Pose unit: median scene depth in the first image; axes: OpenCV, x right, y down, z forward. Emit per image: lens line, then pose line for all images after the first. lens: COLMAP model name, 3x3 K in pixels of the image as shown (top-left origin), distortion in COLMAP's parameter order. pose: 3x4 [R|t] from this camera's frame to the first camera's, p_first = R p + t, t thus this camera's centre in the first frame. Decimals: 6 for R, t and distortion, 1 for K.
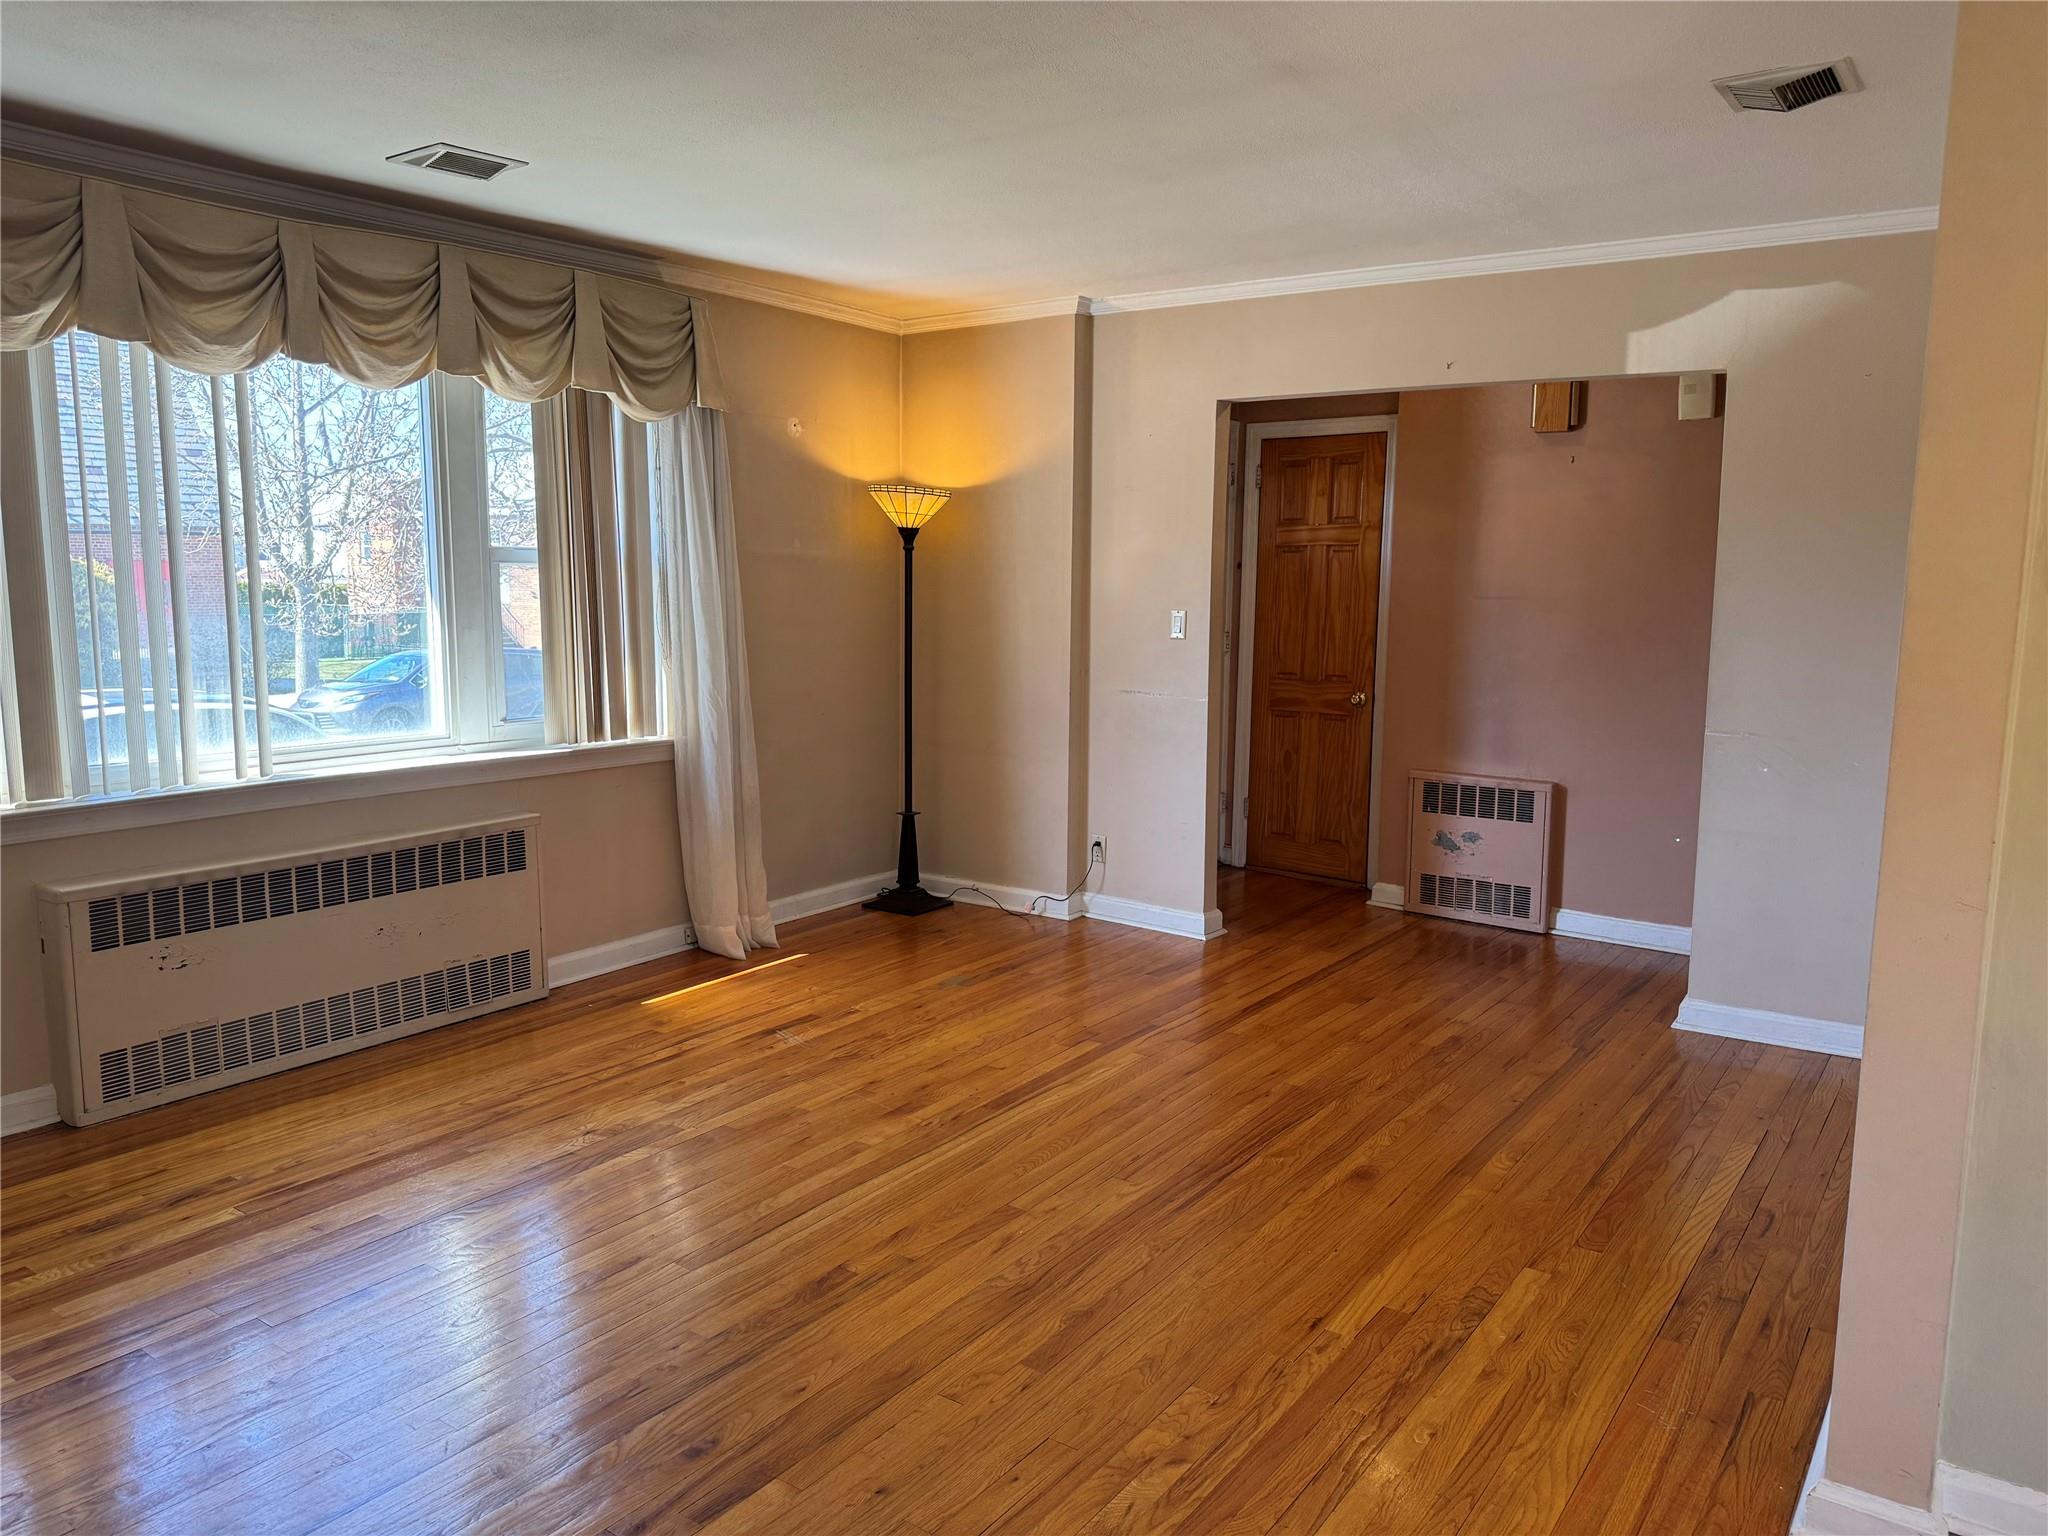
lens RADIAL K [[1433.5, 0, 1027.8], [0, 1433.5, 770.4], [0, 0, 1]] dist [0.132922, -0.225517]
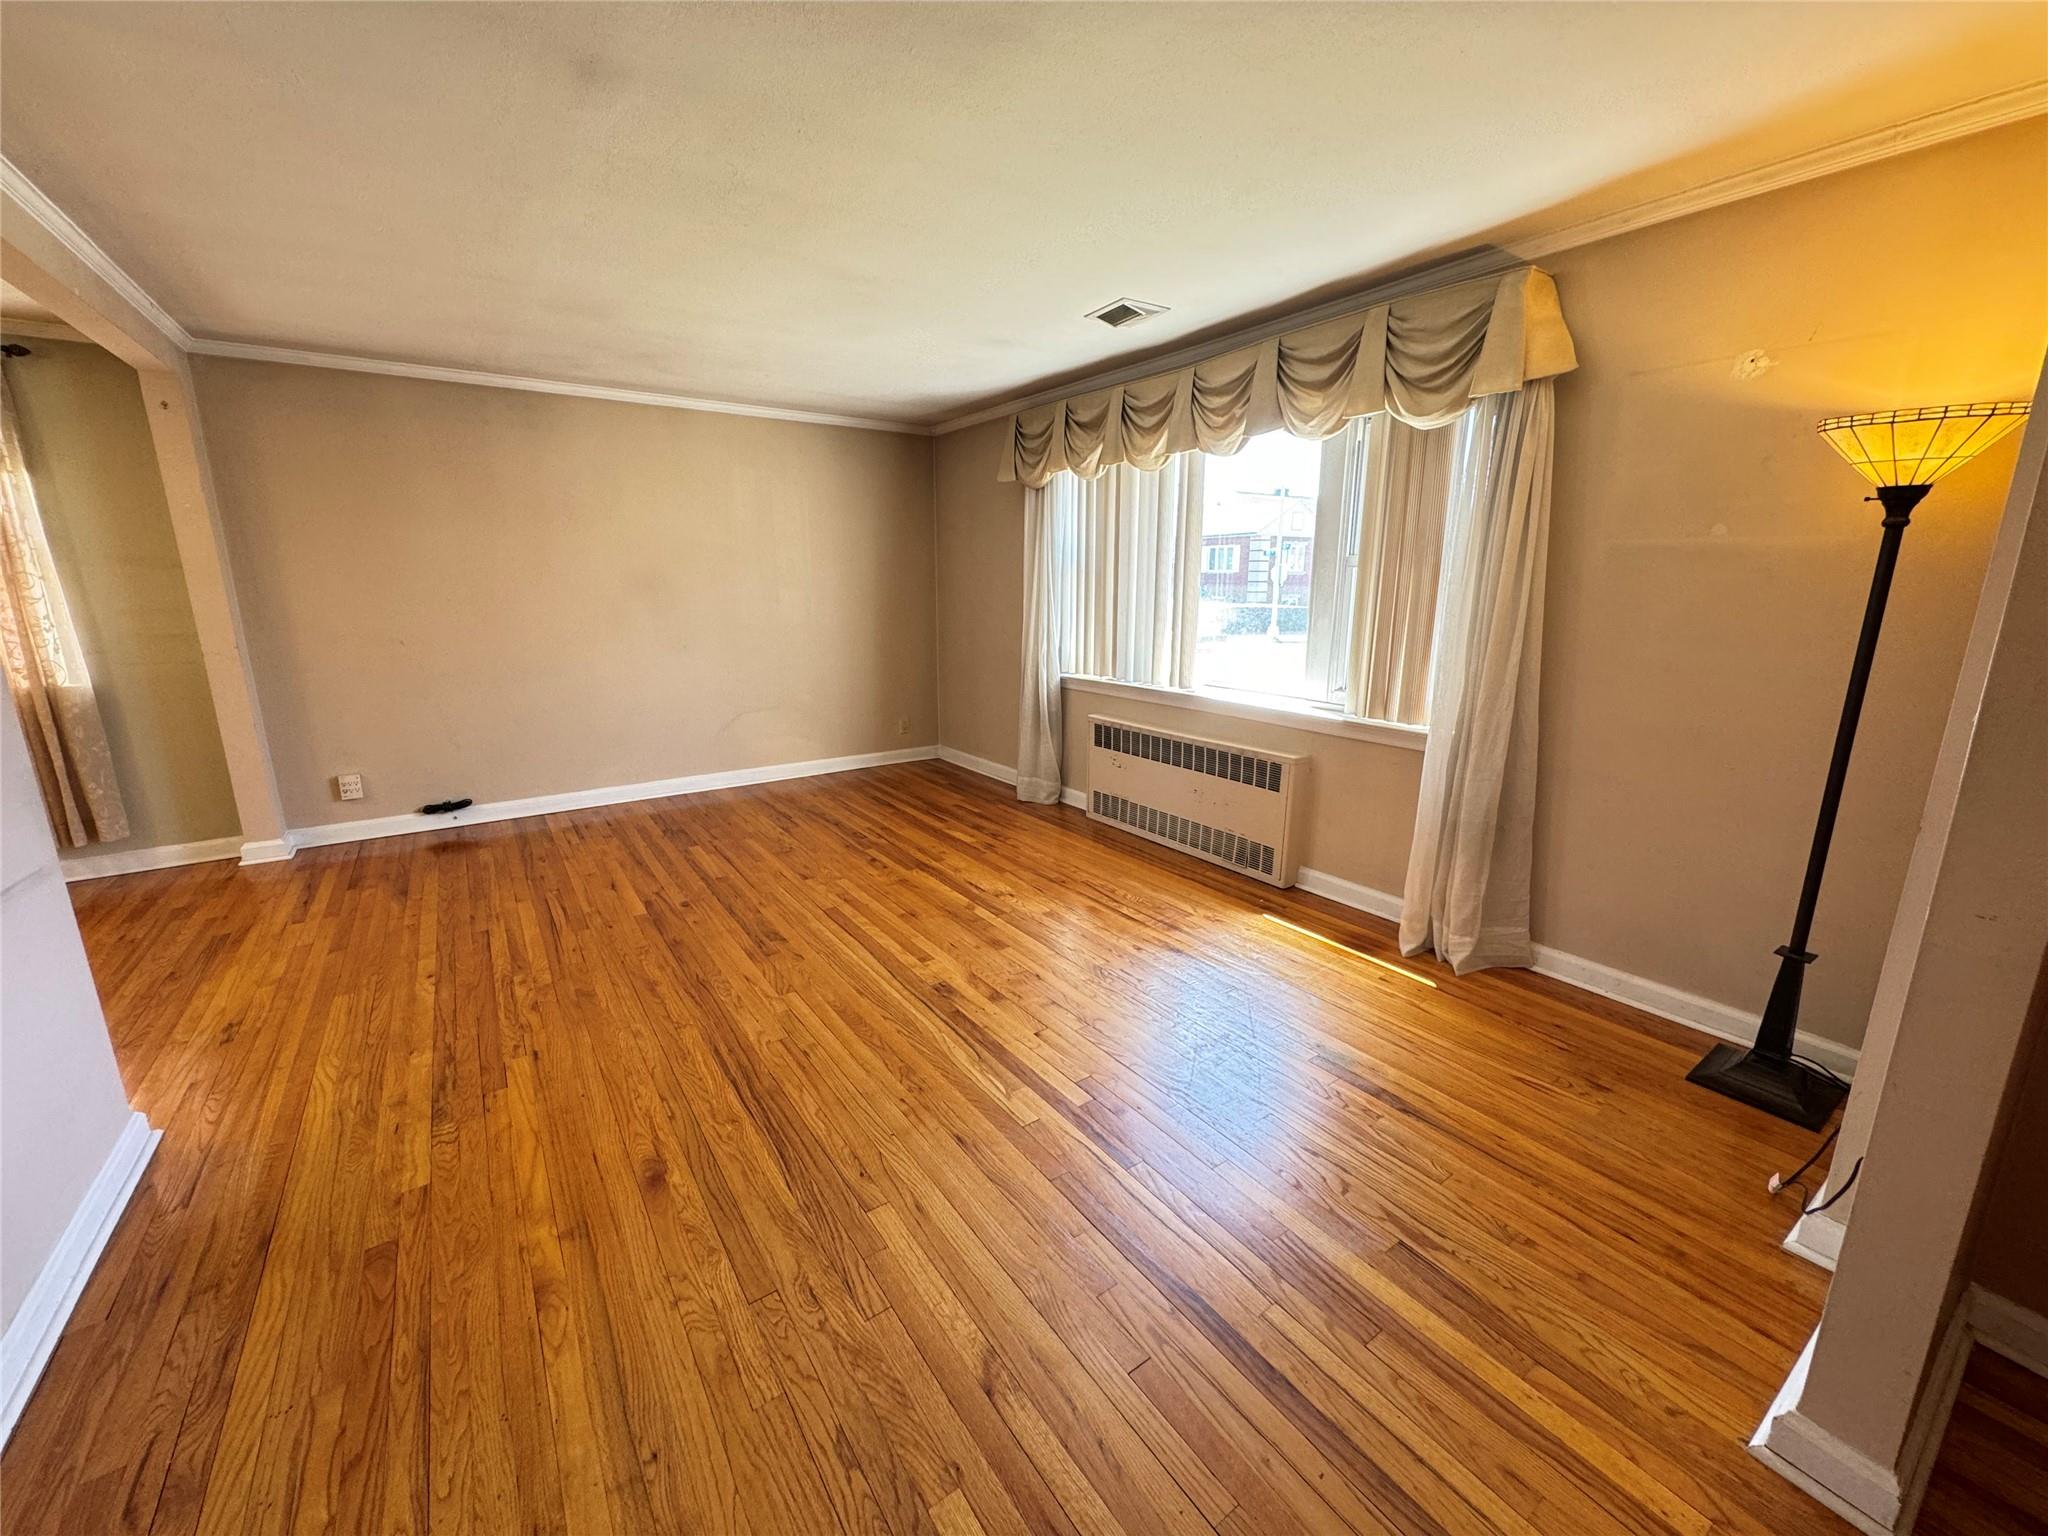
lens RADIAL K [[813.1, 0, 1020.8], [0, 813.1, 766.1], [0, 0, 1]] dist [-0.001059, 0.000396]
pose [[-0.345125, 0.204638, -0.915976, 0.504744], [-0.128056, 0.956547, 0.261952, -0.145097], [0.929780, 0.207703, -0.303923, 1.126183]]
